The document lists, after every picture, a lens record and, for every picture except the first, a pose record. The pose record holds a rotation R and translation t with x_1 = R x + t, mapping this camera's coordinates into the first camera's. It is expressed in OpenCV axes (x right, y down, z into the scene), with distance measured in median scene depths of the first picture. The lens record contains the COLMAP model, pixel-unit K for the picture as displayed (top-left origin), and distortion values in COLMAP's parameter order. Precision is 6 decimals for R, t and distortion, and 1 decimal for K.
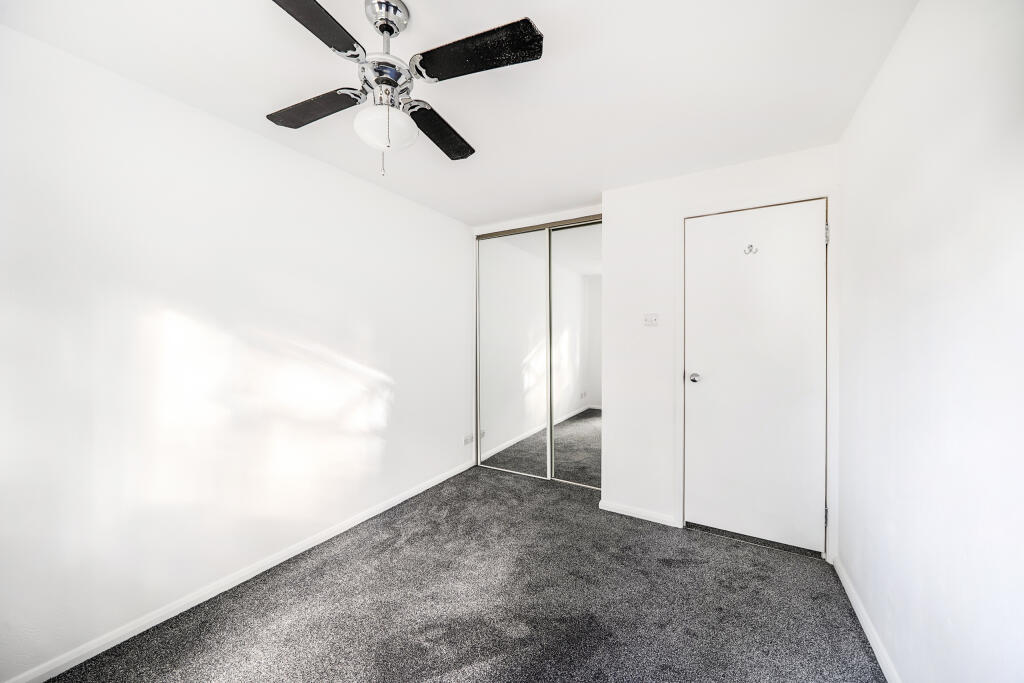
lens RADIAL K [[382.8, 0, 512.9], [0, 382.8, 340.6], [0, 0, 1]] dist [-0.002708, -0.000640]
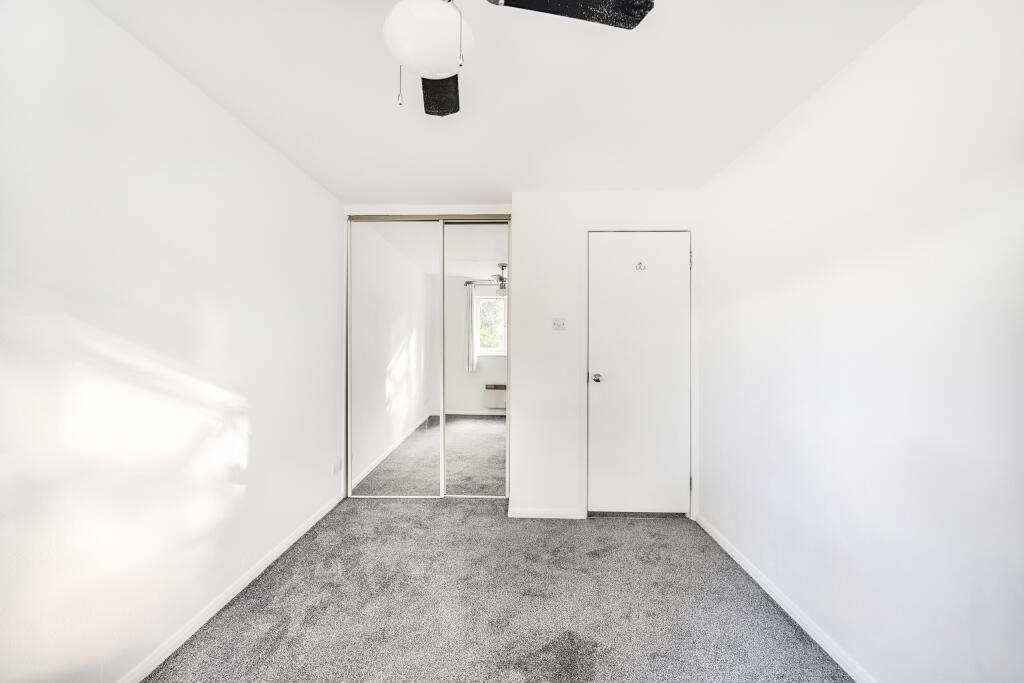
lens RADIAL K [[382.8, 0, 511.7], [0, 382.8, 342.7], [0, 0, 1]] dist [-0.002708, -0.000640]
pose [[0.867188, 0.002945, 0.497972, -0.260298], [-0.000380, 0.999986, -0.005252, 0.001846], [-0.497980, 0.004365, 0.867177, 0.159371]]
